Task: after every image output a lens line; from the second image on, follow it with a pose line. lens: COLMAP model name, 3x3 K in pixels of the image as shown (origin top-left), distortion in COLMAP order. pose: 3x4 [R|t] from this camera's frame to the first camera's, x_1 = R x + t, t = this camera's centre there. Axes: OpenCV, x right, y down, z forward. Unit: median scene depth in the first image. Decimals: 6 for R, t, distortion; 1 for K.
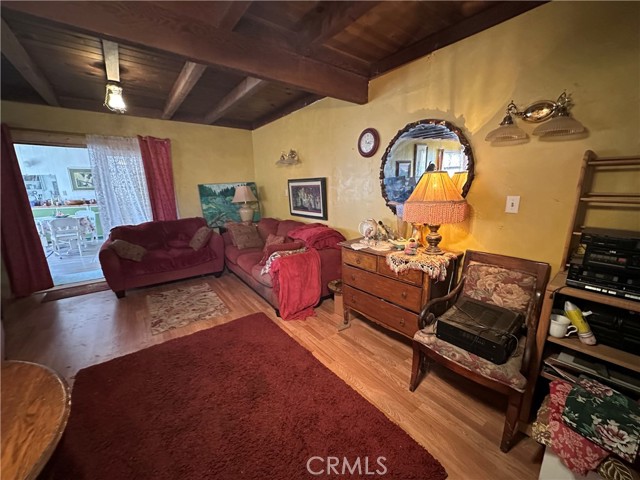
lens RADIAL K [[255.4, 0, 320.6], [0, 255.4, 241.6], [0, 0, 1]] dist [-0.001996, -0.000195]
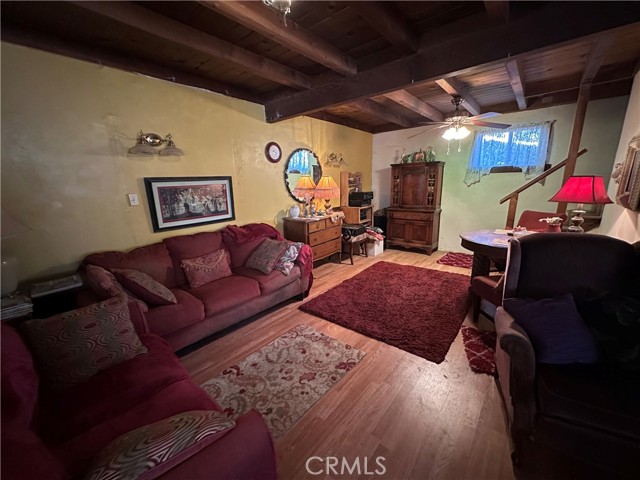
lens RADIAL K [[255.4, 0, 320.3], [0, 255.4, 240.8], [0, 0, 1]] dist [-0.001996, -0.000195]
pose [[-0.215780, -0.209036, 0.953804, -1.003950], [0.239108, 0.935764, 0.259176, -0.184352], [-0.946713, 0.283987, -0.151936, 0.860943]]
